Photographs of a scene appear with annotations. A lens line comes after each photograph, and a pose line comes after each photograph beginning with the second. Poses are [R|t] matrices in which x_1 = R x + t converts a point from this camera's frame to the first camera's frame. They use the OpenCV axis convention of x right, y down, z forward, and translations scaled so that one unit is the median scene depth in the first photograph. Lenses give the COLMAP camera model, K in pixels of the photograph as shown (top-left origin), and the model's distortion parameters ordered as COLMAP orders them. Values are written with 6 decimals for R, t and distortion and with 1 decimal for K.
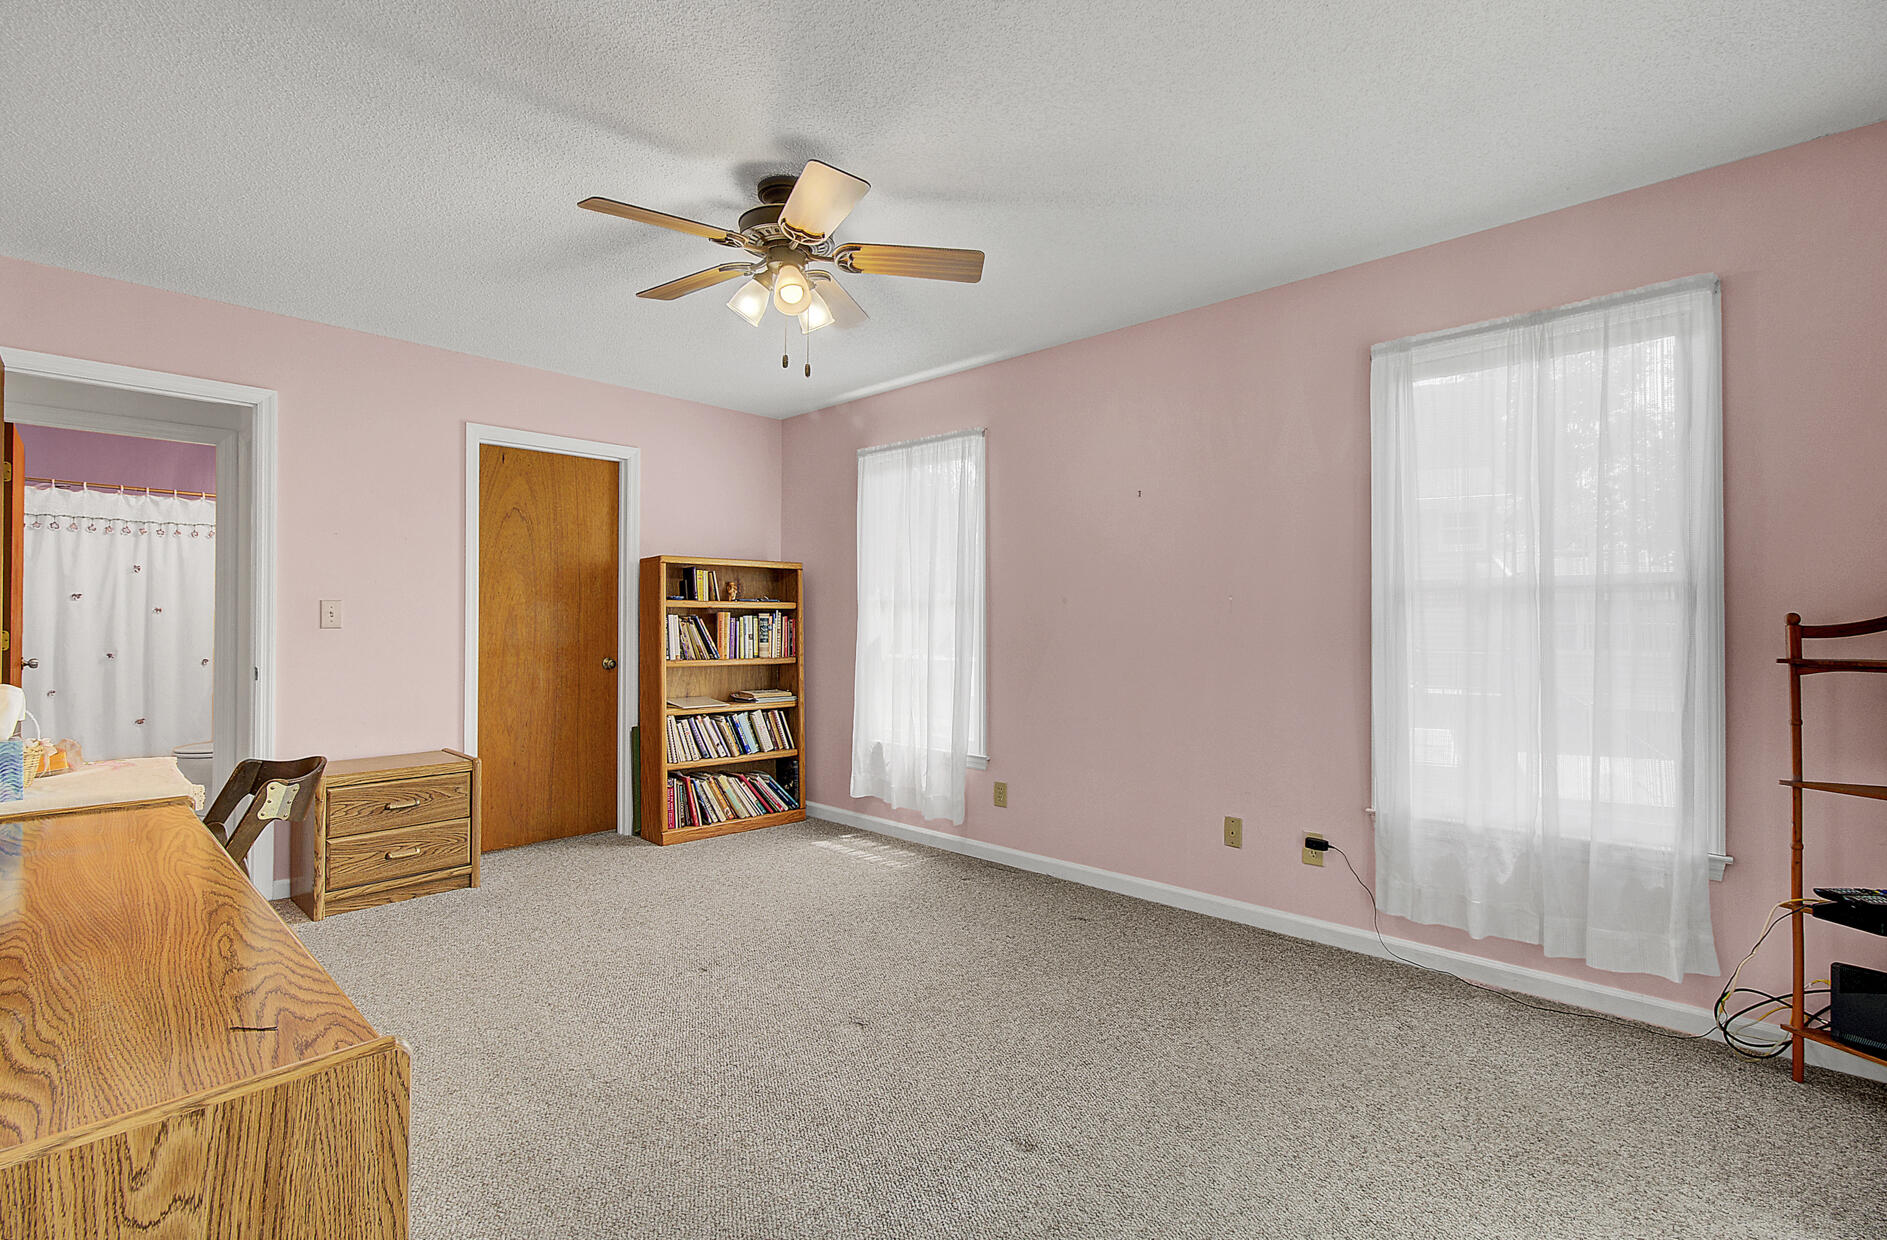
lens RADIAL K [[882.1, 0, 947.9], [0, 882.1, 623.1], [0, 0, 1]] dist [-0.000508, 0.000790]
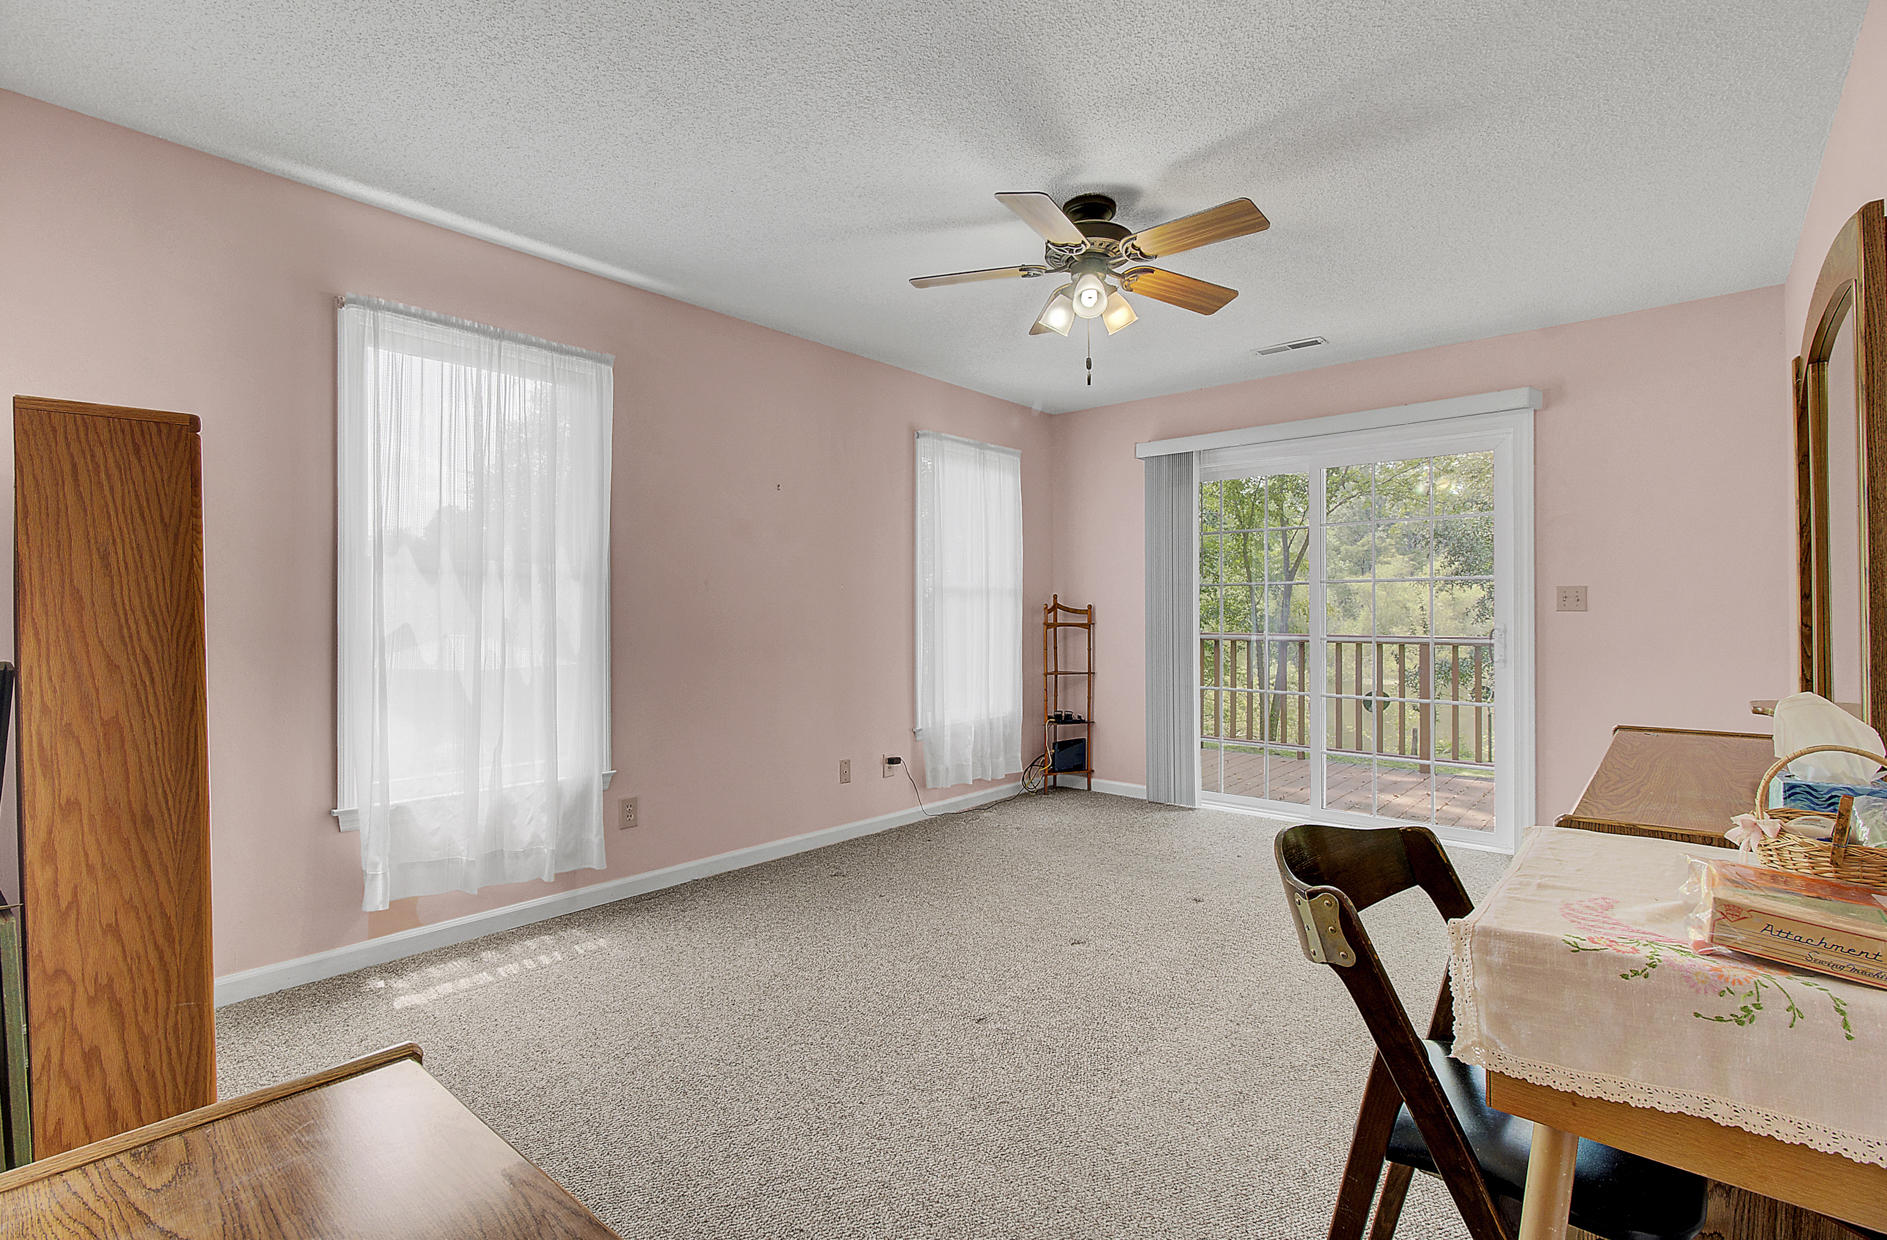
lens RADIAL K [[882.1, 0, 948.1], [0, 882.1, 610.2], [0, 0, 1]] dist [-0.000508, 0.000790]
pose [[-0.055509, -0.002473, 0.998455, -0.747592], [-0.007181, 0.999972, 0.002078, 0.000936], [-0.998432, -0.007054, -0.055525, 0.723263]]
